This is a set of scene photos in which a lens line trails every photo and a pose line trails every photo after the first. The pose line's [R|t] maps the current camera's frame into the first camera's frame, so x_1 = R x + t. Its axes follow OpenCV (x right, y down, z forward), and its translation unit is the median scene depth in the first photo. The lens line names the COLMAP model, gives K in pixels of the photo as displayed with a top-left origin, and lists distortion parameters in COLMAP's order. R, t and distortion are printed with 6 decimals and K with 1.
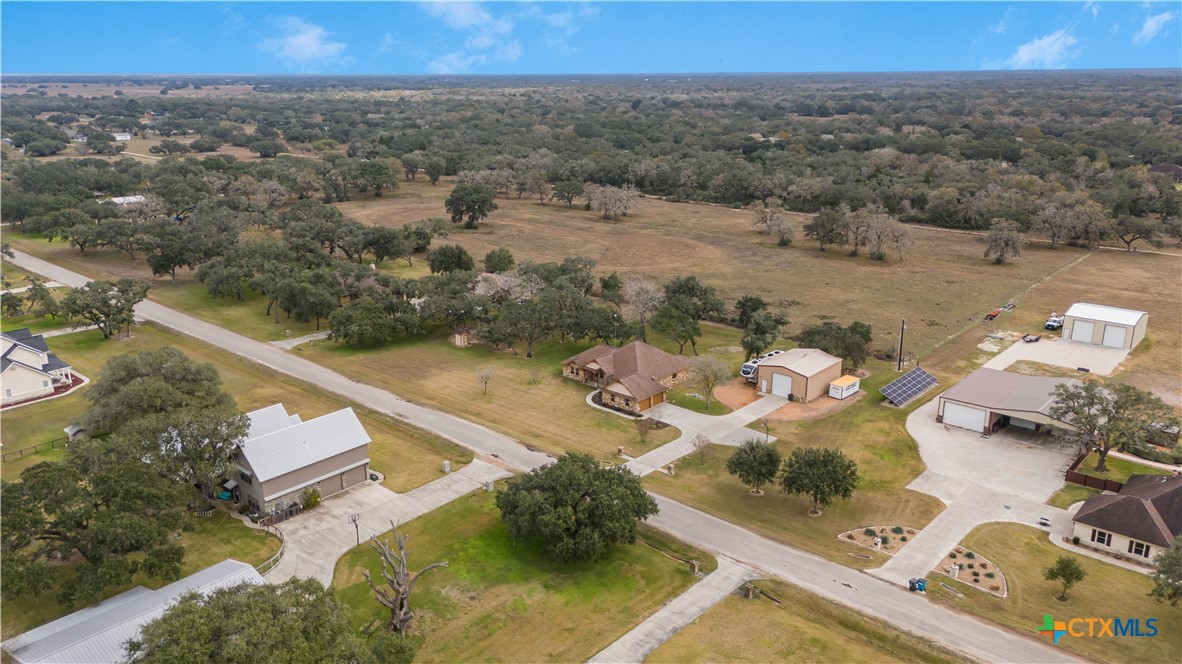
lens RADIAL K [[869.9, 0, 595.6], [0, 869.9, 329.2], [0, 0, 1]] dist [0.047672, -0.016624]
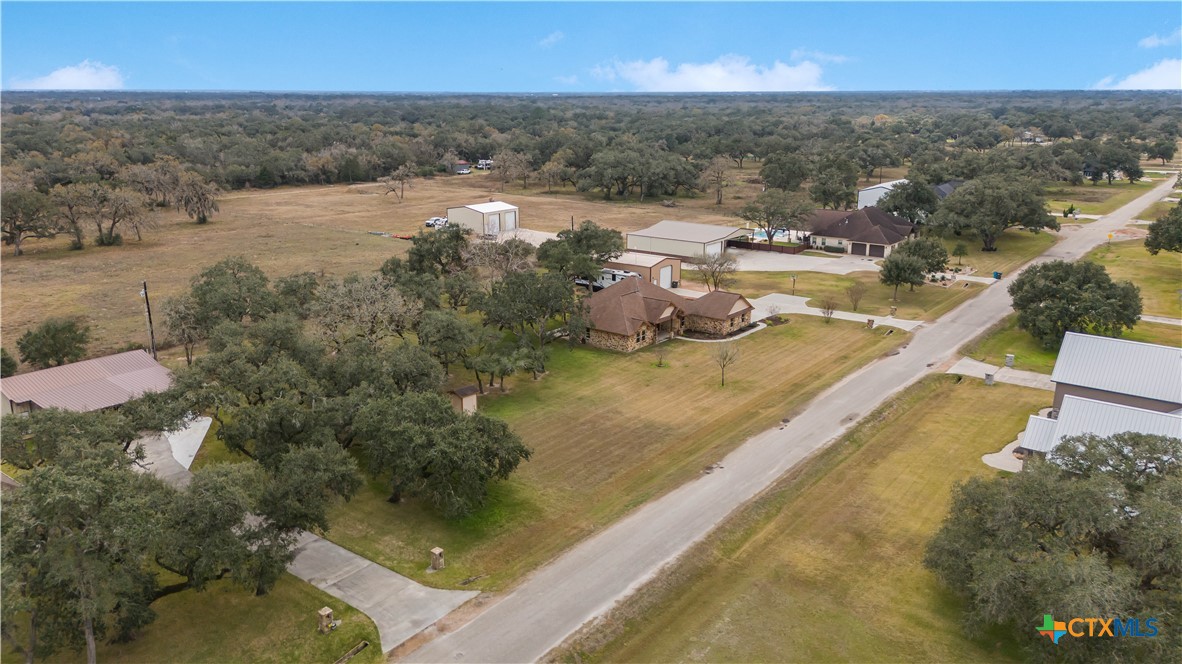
lens RADIAL K [[869.9, 0, 586.4], [0, 869.9, 332.9], [0, 0, 1]] dist [0.047672, -0.016624]
pose [[-0.056766, -0.262299, 0.963315, -0.788319], [0.280543, 0.921805, 0.267528, -0.176669], [-0.958161, 0.285438, 0.021259, 1.128948]]
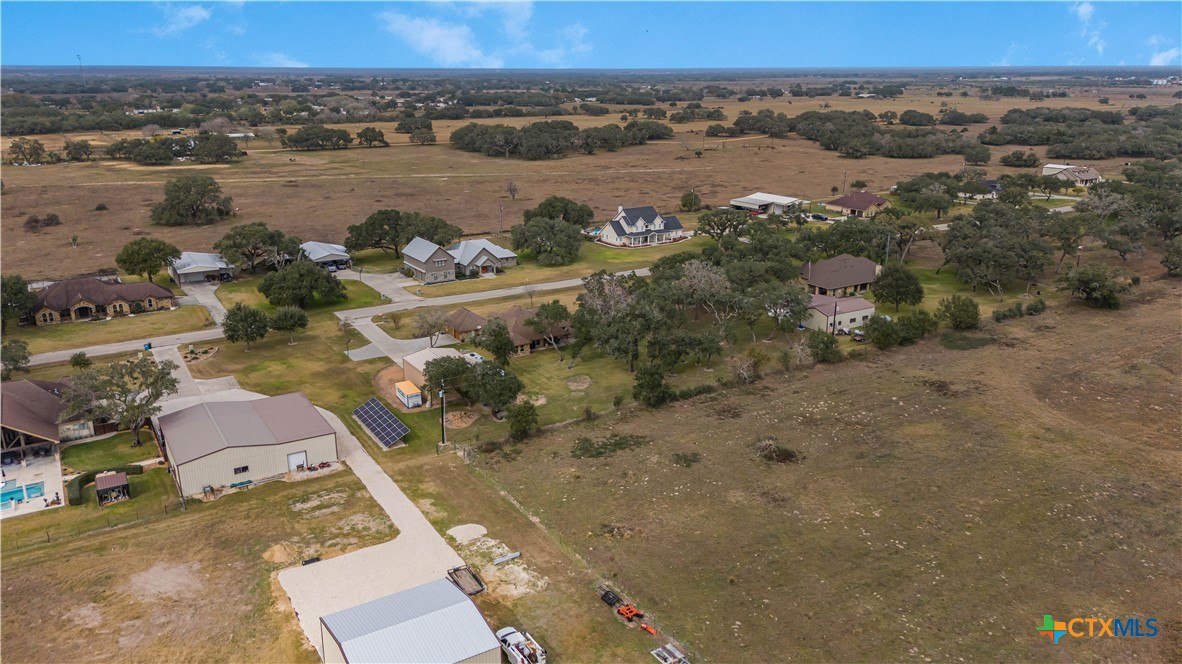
lens RADIAL K [[869.9, 0, 587.1], [0, 869.9, 333.8], [0, 0, 1]] dist [0.047672, -0.016624]
pose [[-0.286420, 0.283858, -0.915089, 1.156206], [-0.271883, 0.891761, 0.361720, -0.420532], [0.918718, 0.352402, -0.178242, 1.404179]]
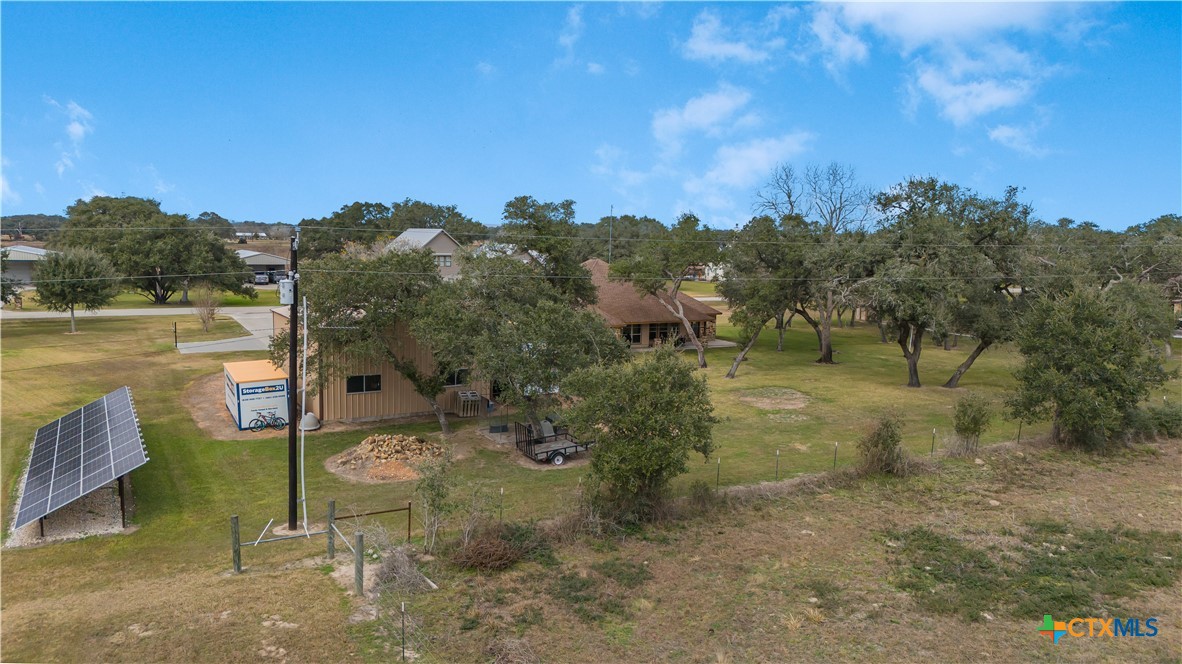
lens RADIAL K [[869.9, 0, 586.6], [0, 869.9, 329.1], [0, 0, 1]] dist [0.047672, -0.016624]
pose [[-0.332386, 0.084379, -0.939361, 0.566773], [-0.286380, 0.939935, 0.185764, -0.051814], [0.898613, 0.330759, -0.288257, 1.250750]]
